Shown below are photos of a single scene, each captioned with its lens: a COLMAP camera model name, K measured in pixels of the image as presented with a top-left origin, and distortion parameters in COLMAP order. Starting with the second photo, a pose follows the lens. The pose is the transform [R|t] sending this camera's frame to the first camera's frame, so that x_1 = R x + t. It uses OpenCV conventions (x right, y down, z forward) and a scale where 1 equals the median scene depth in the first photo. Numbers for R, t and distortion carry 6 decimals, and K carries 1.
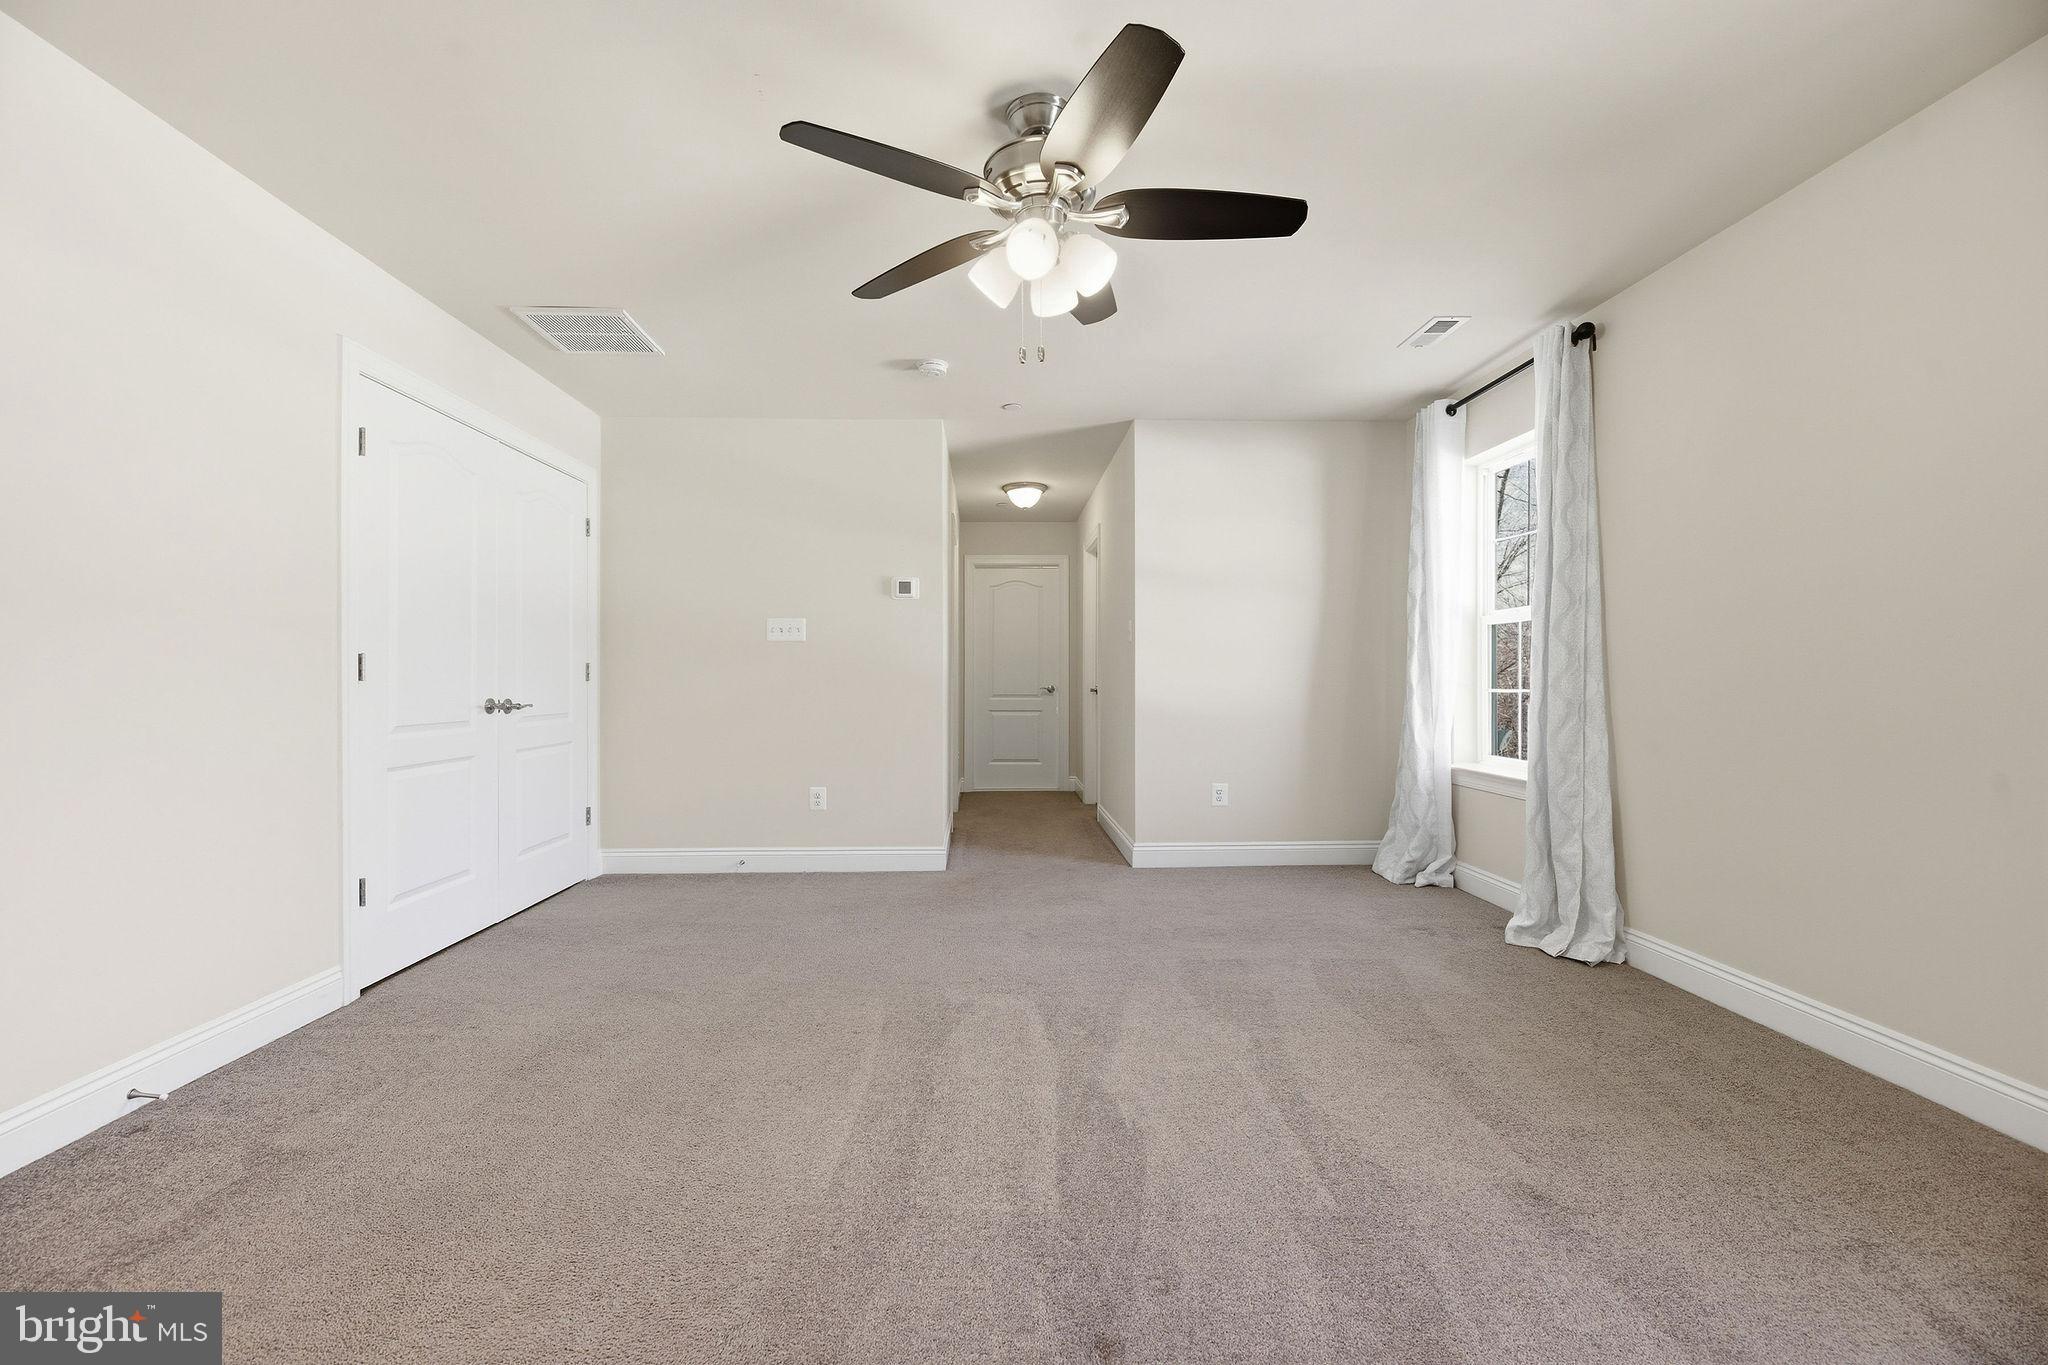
lens RADIAL K [[821.0, 0, 1020.2], [0, 821.0, 677.8], [0, 0, 1]] dist [-0.000893, -0.000009]
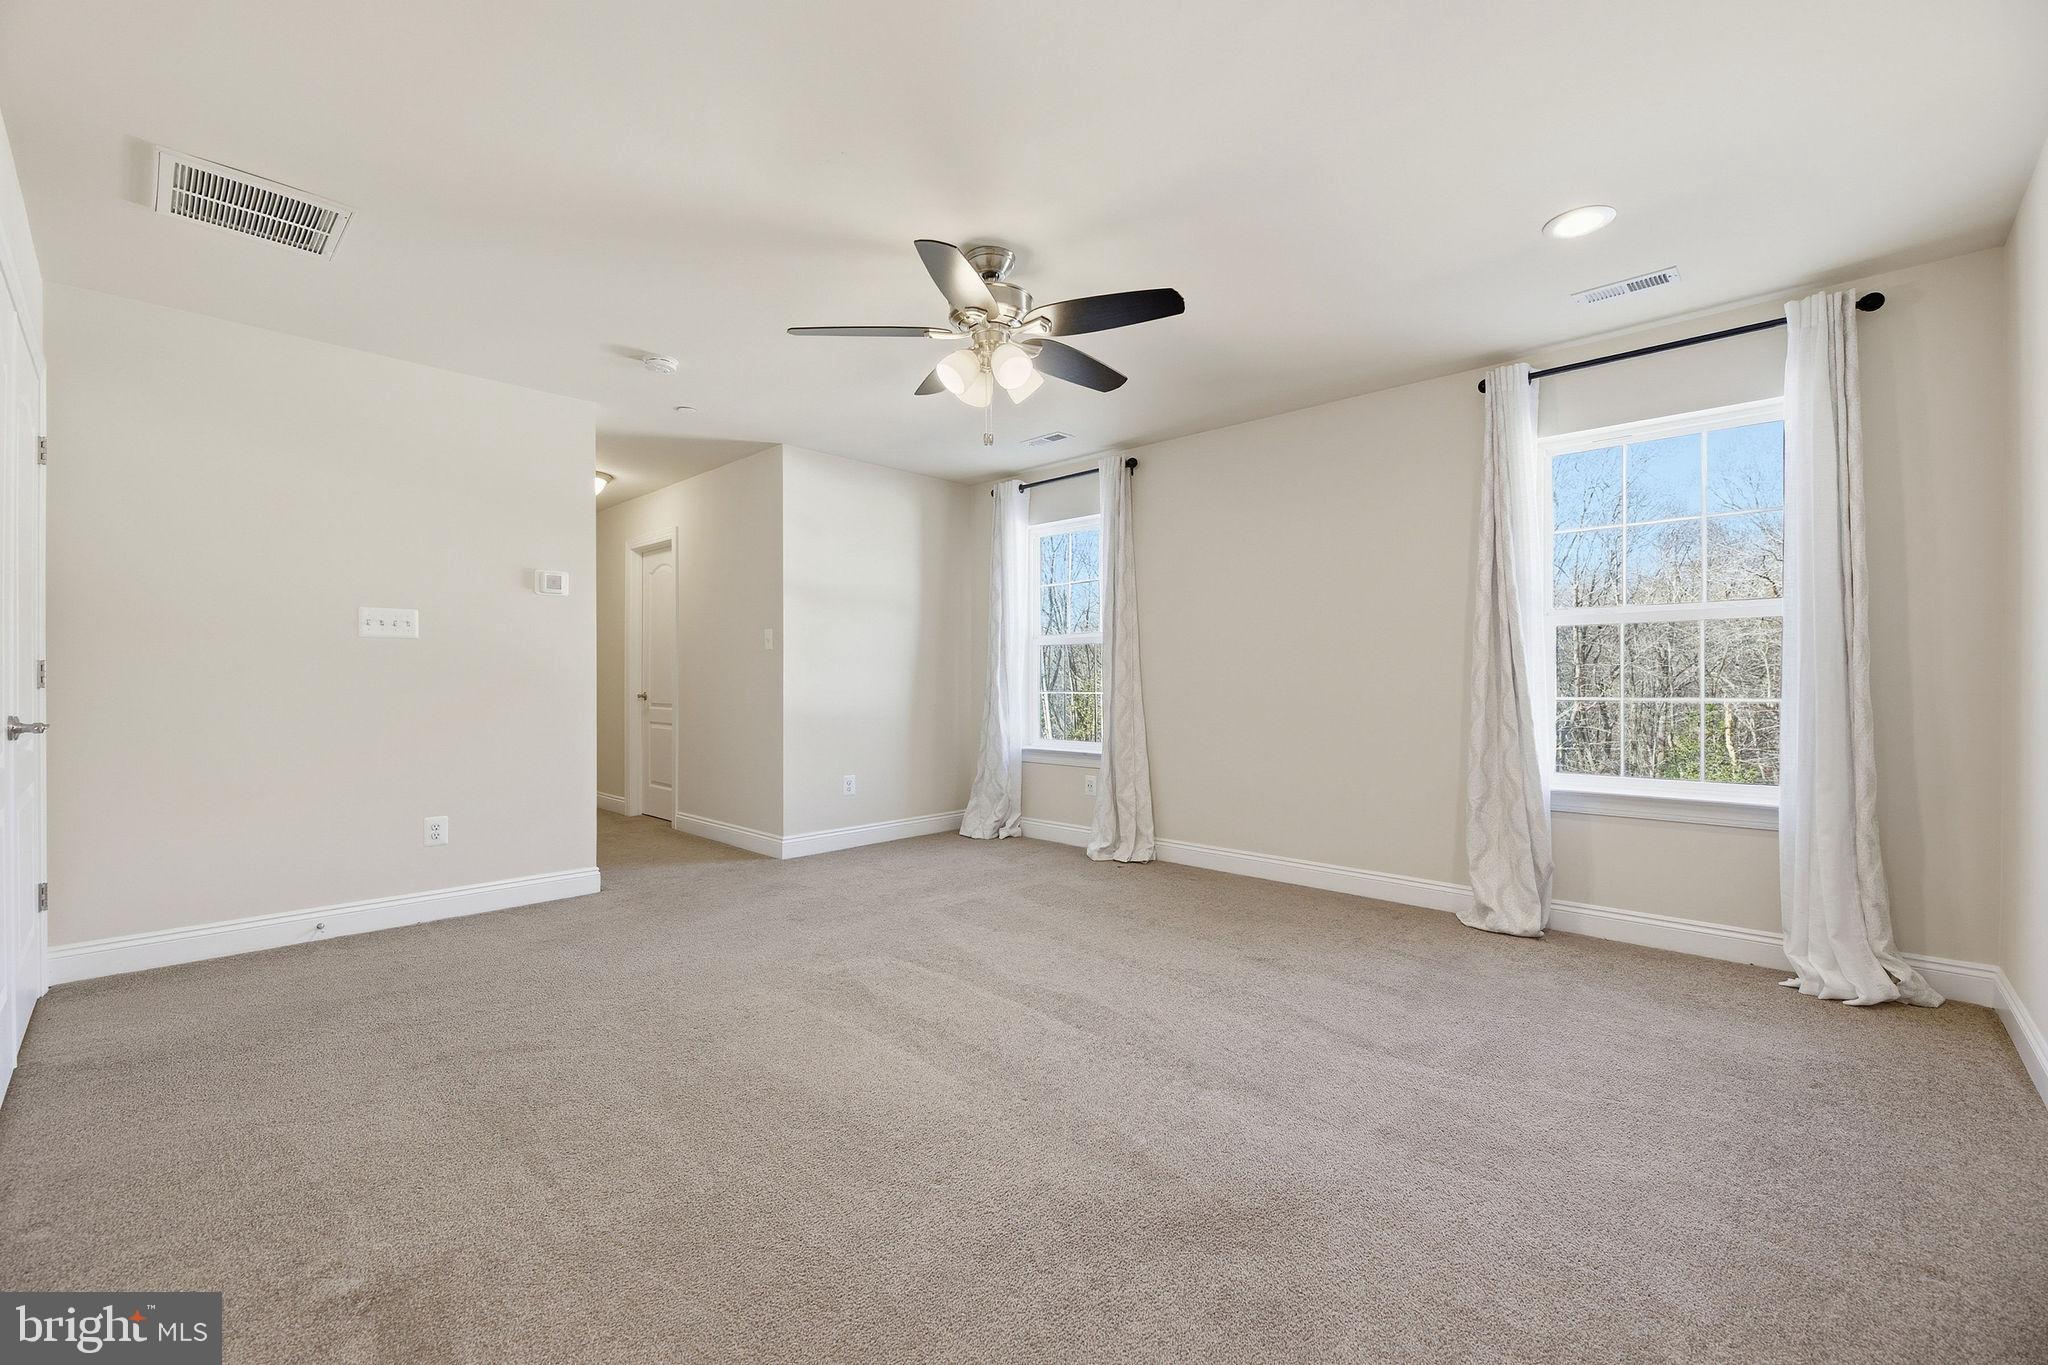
lens RADIAL K [[821.0, 0, 1020.2], [0, 821.0, 677.8], [0, 0, 1]] dist [-0.000893, -0.000009]
pose [[0.728053, 0.004213, 0.685508, -0.421346], [-0.000287, 0.999983, -0.005840, -0.000956], [-0.685521, 0.004055, 0.728041, 0.002302]]
